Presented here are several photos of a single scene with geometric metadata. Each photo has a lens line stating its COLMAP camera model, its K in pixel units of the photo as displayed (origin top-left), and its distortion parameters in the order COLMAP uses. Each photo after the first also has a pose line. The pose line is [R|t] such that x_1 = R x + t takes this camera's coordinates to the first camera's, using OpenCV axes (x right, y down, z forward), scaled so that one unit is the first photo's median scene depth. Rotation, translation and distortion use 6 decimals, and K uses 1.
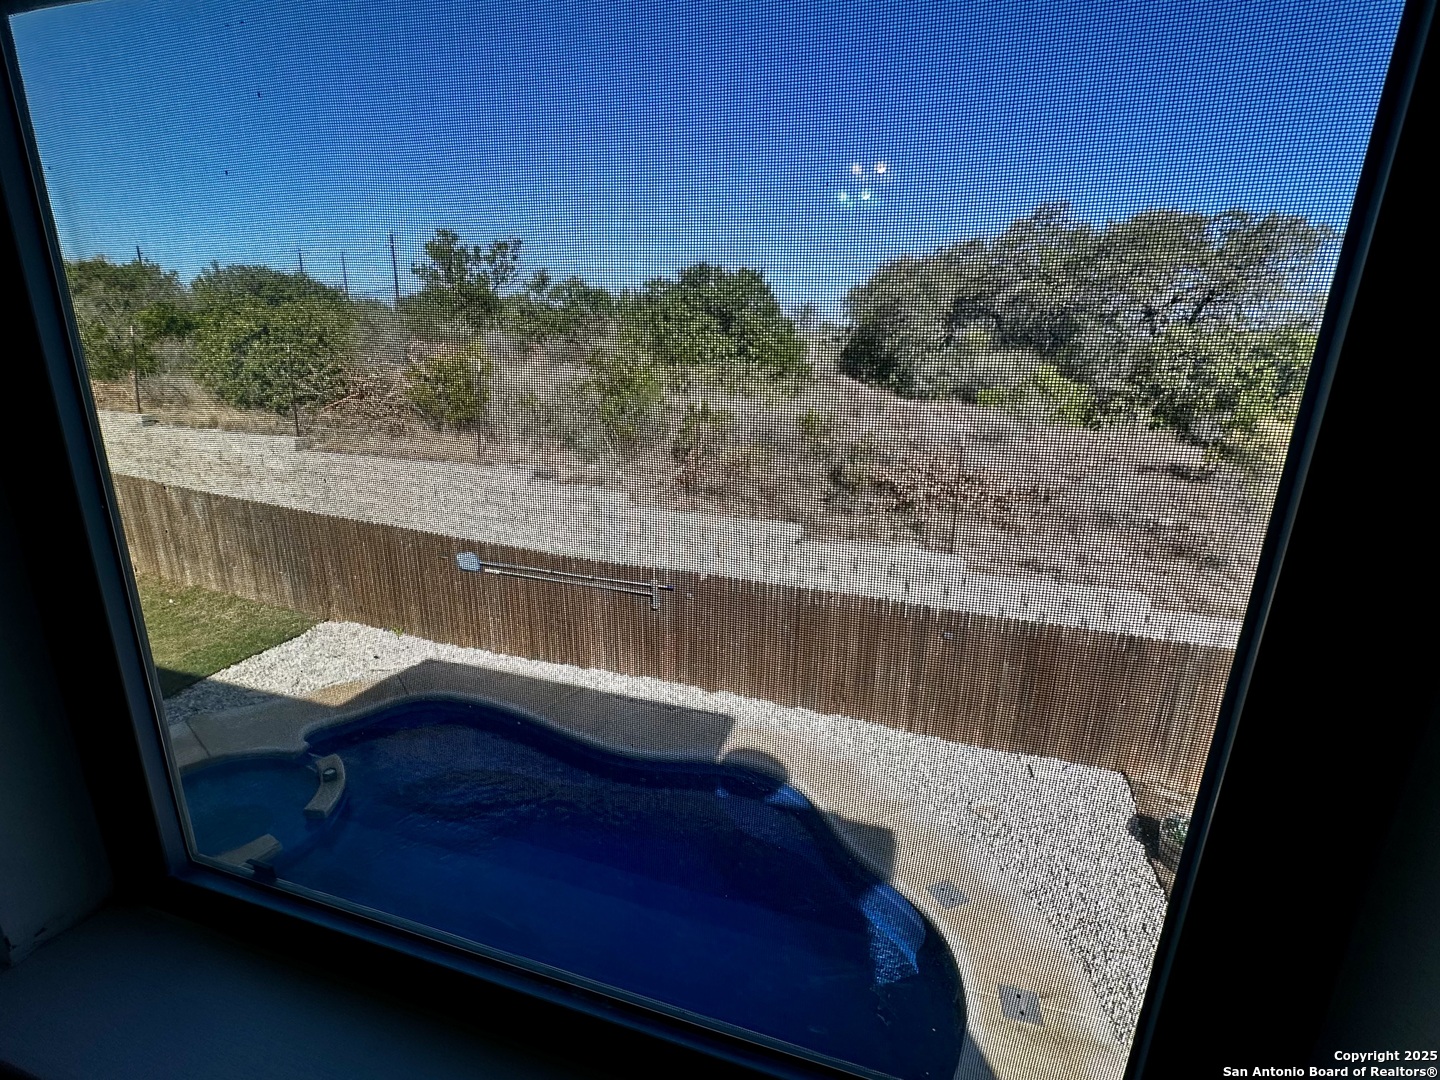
lens RADIAL K [[682.2, 0, 735.7], [0, 682.2, 548.4], [0, 0, 1]] dist [-0.006054, -0.000211]
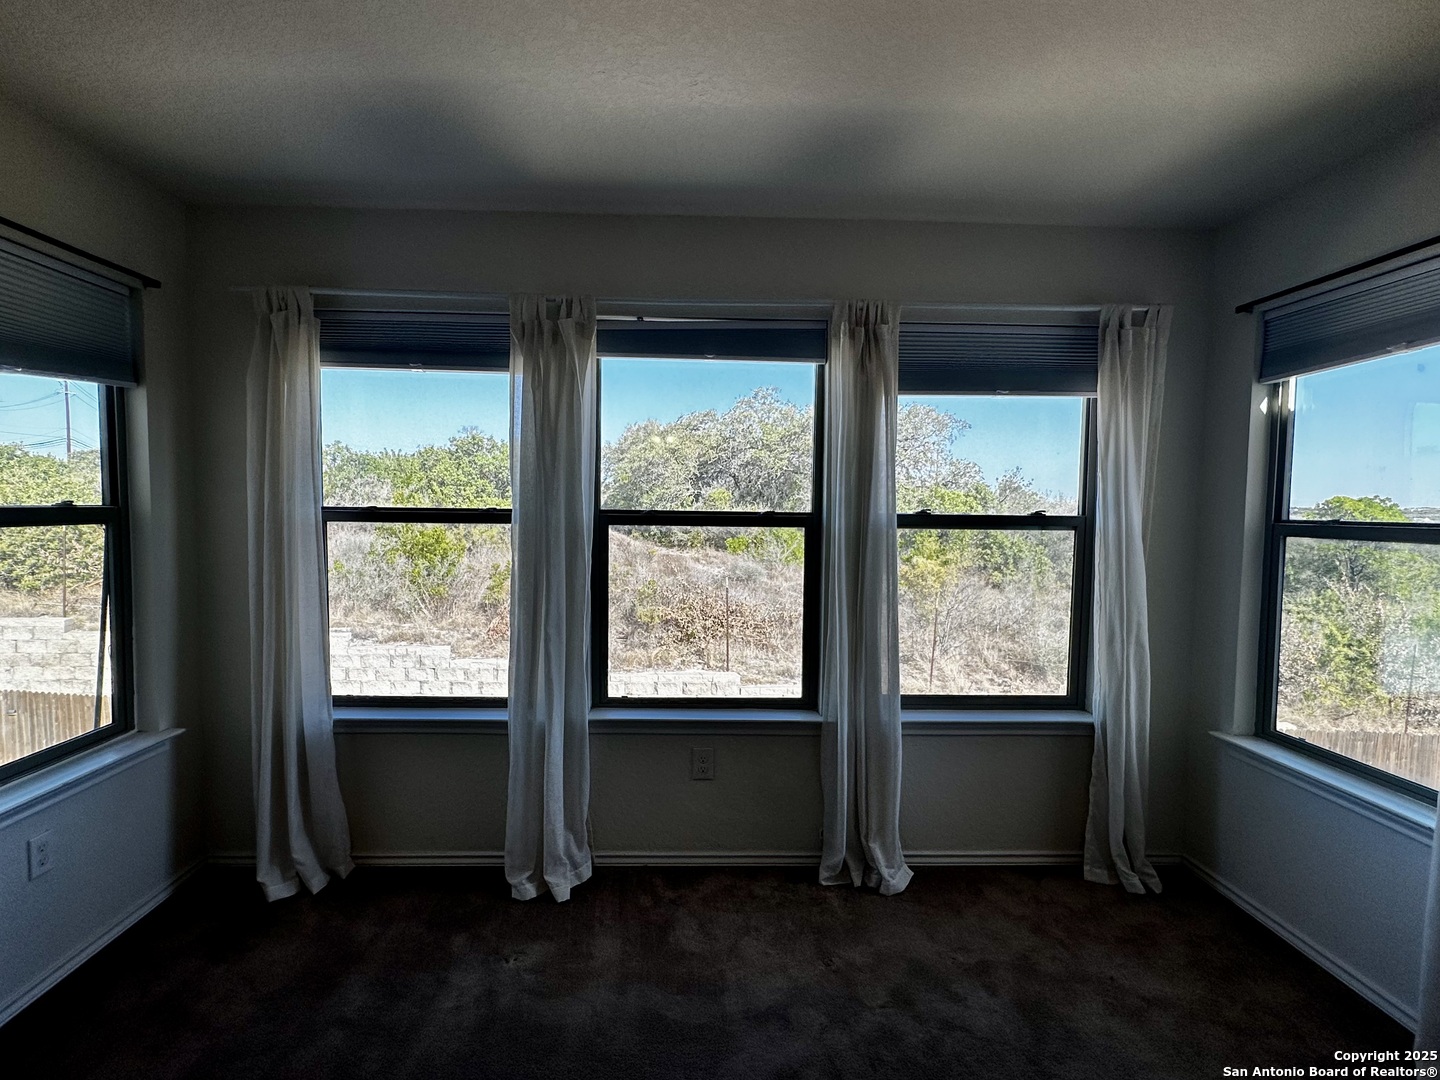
lens RADIAL K [[682.2, 0, 719.8], [0, 682.2, 536.5], [0, 0, 1]] dist [-0.006054, -0.000211]
pose [[0.945367, -0.034152, 0.324215, -0.082537], [0.106956, 0.971944, -0.209487, 0.022934], [-0.307965, 0.232719, 0.922496, -0.184794]]
